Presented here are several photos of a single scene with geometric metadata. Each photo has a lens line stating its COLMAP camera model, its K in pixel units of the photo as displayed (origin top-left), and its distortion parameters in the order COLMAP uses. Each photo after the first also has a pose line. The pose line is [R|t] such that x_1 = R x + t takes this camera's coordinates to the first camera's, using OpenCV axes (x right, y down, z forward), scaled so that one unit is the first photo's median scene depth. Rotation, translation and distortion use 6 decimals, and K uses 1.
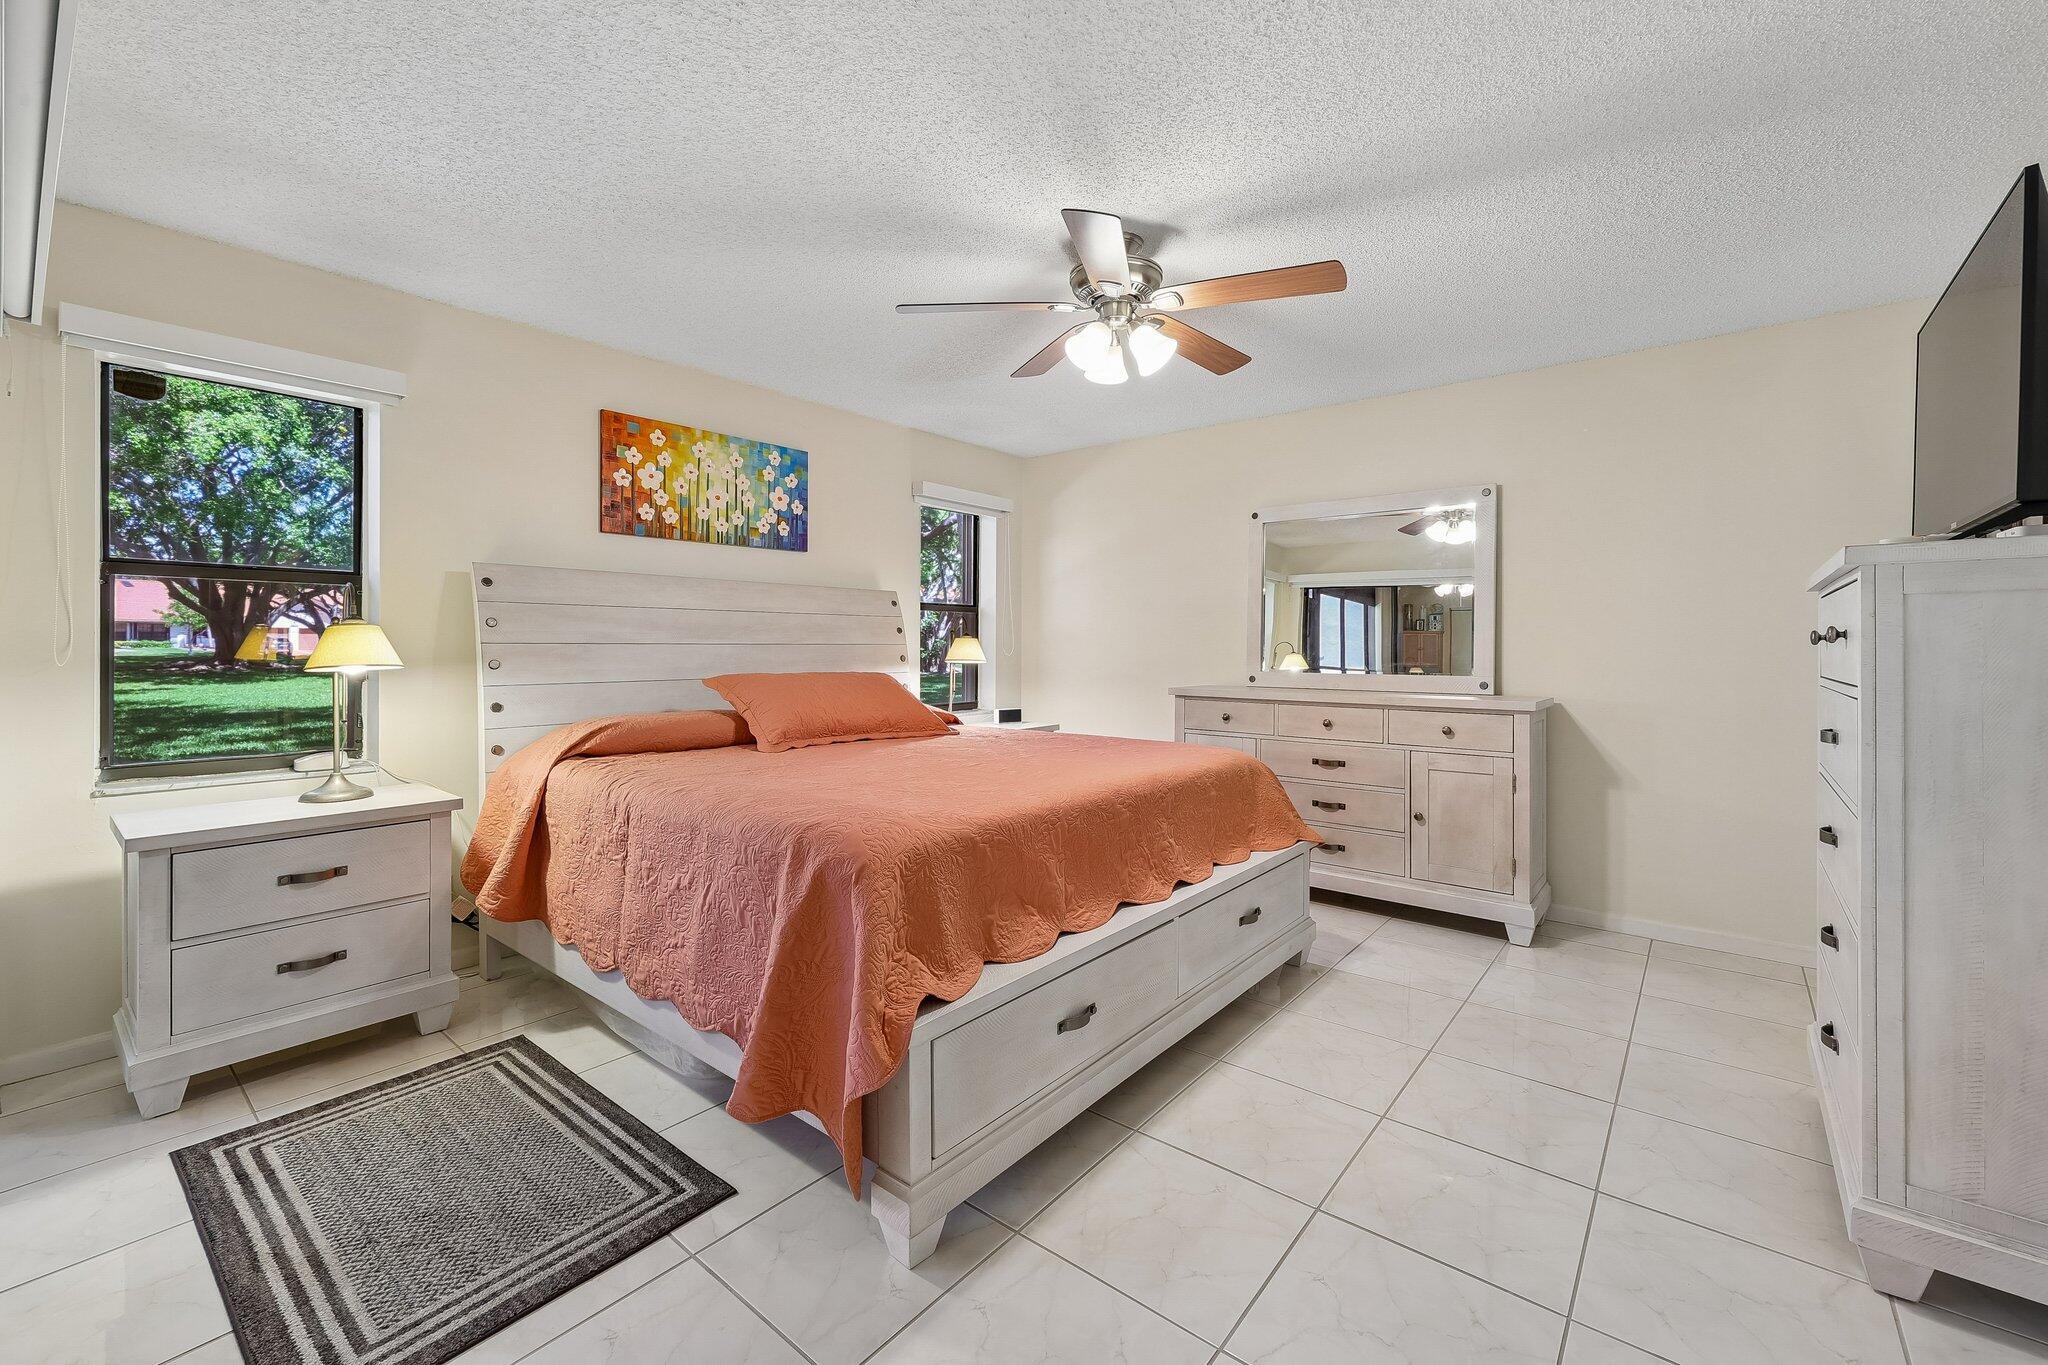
lens RADIAL K [[849.3, 0, 1032.0], [0, 849.3, 641.8], [0, 0, 1]] dist [0.000674, 0.000158]
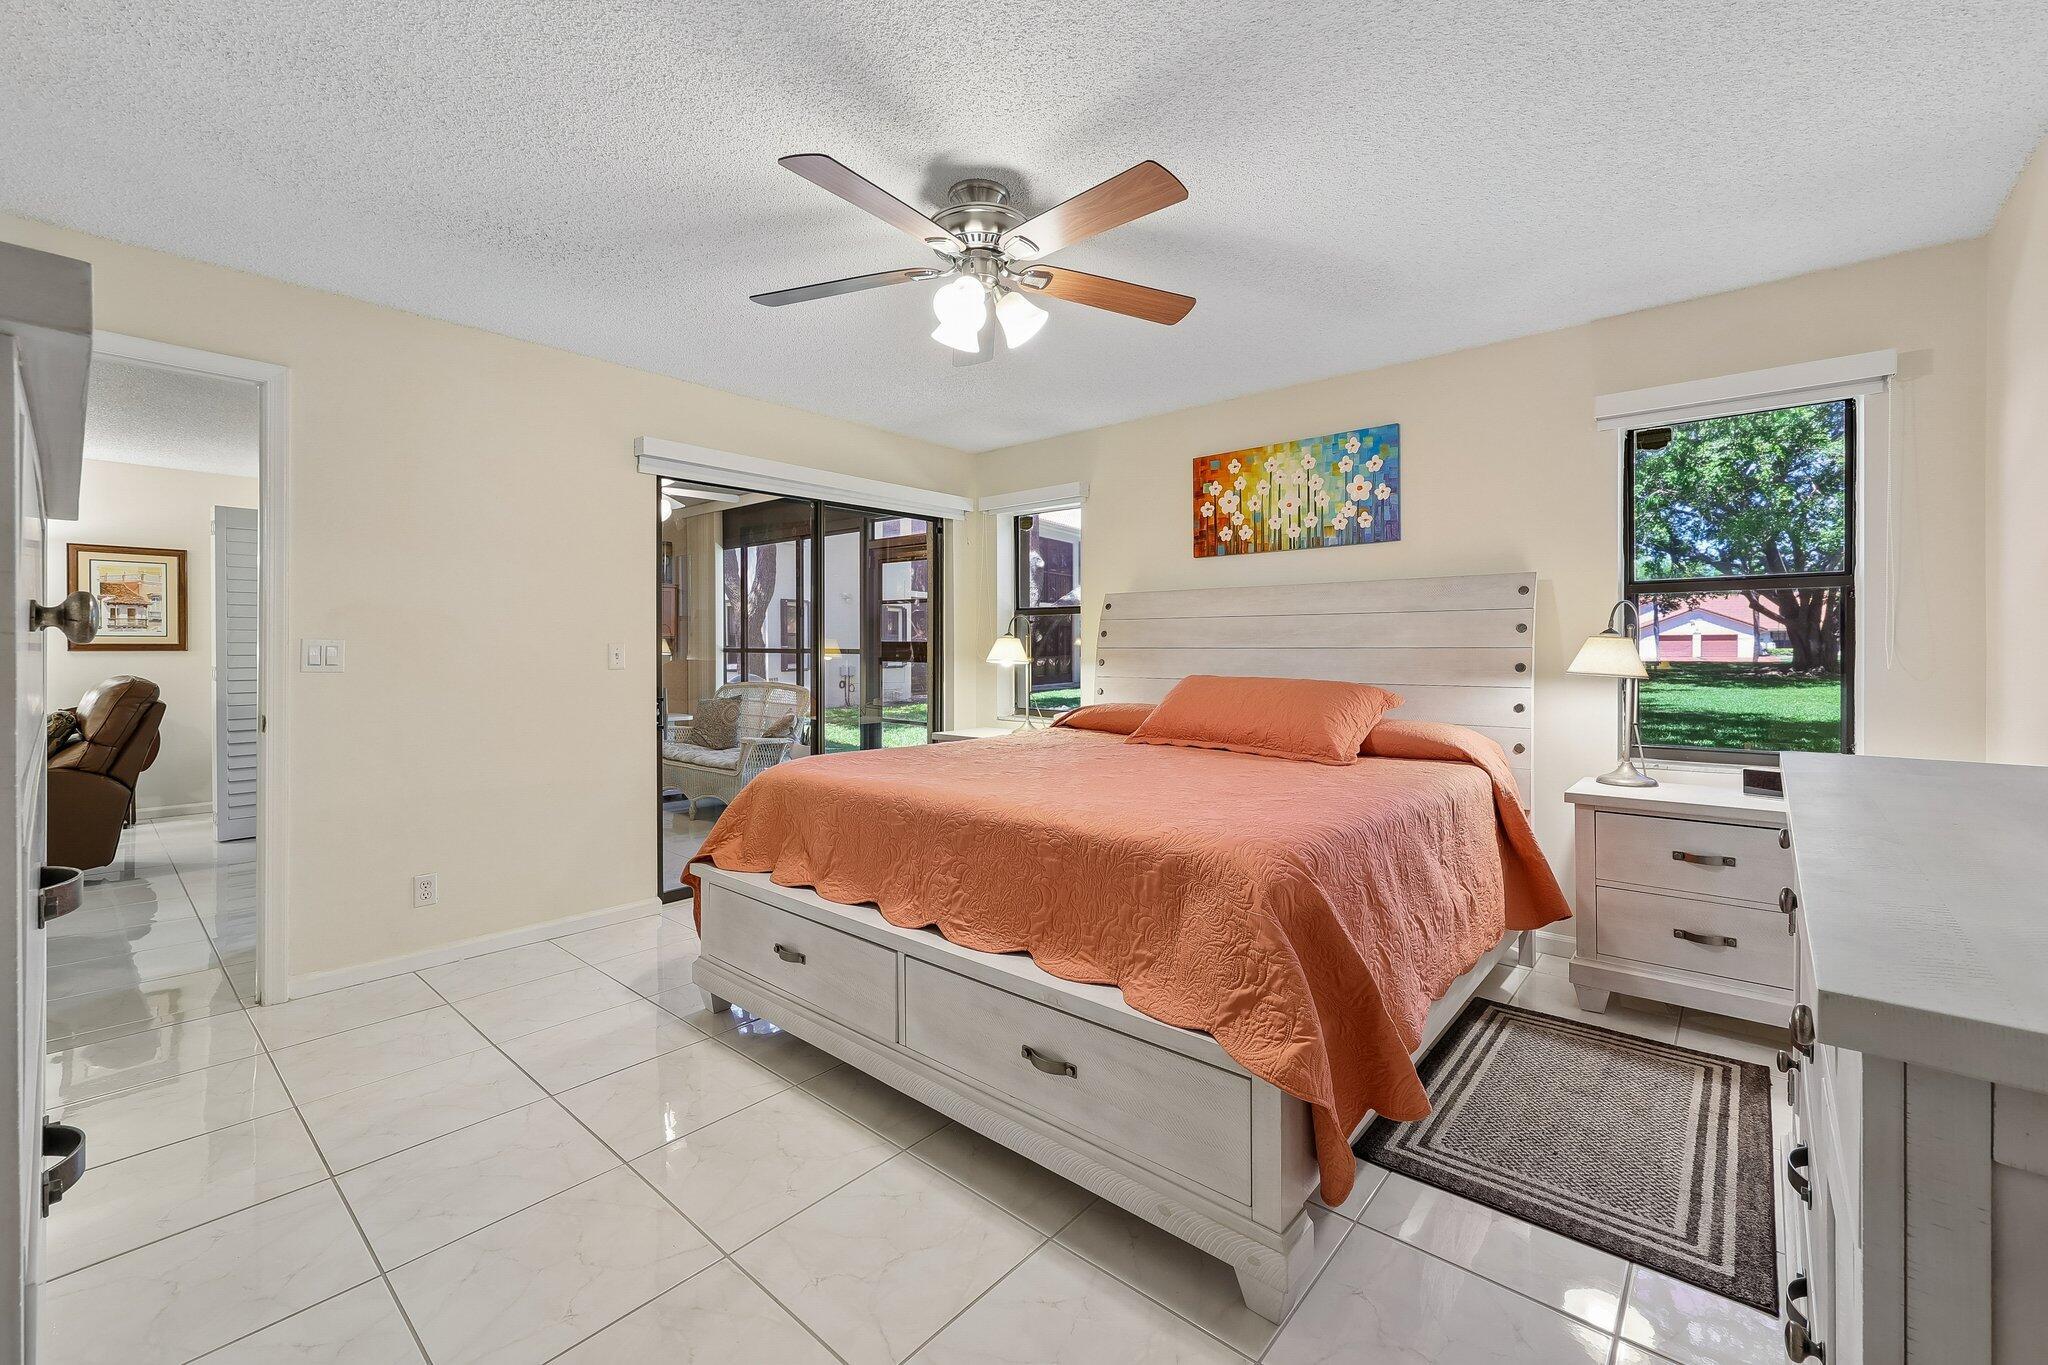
lens RADIAL K [[834.5, 0, 1029.4], [0, 834.5, 649.6], [0, 0, 1]] dist [0.001020, 0.000124]
pose [[-0.035179, -0.001568, -0.999380, 0.643314], [0.002166, 0.999996, -0.001645, 0.005367], [0.999379, -0.002222, -0.035175, 0.720942]]
